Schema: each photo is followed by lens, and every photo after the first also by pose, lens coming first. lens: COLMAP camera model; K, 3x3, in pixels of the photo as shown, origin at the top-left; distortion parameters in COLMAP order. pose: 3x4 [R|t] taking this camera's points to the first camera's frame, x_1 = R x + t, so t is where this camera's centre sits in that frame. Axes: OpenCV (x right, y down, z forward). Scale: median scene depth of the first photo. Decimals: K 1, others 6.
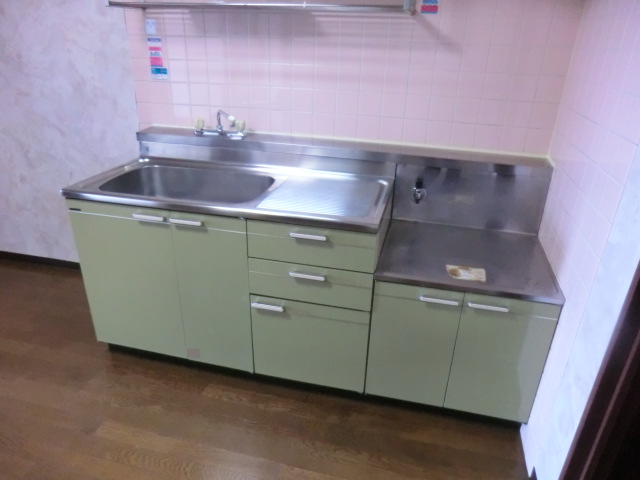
lens RADIAL K [[460.8, 0, 315.0], [0, 460.8, 249.5], [0, 0, 1]] dist [-0.105244, 0.114896]
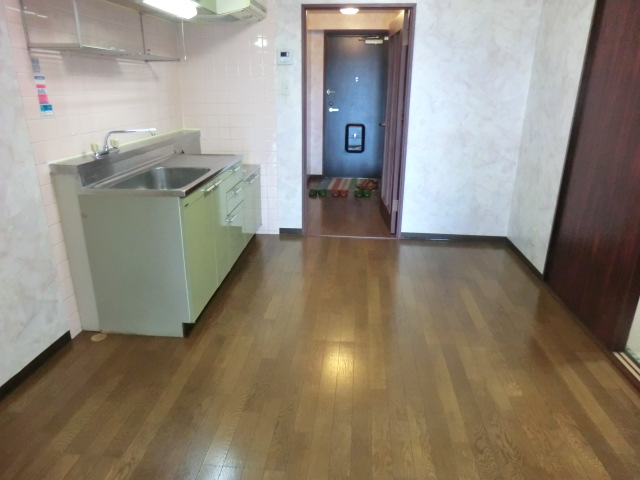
lens RADIAL K [[460.8, 0, 315.0], [0, 460.8, 249.5], [0, 0, 1]] dist [-0.105244, 0.114896]
pose [[-0.156146, -0.361994, 0.919010, -1.501136], [0.409491, 0.822974, 0.393741, -0.287523], [-0.898853, 0.437807, 0.019729, 0.583648]]
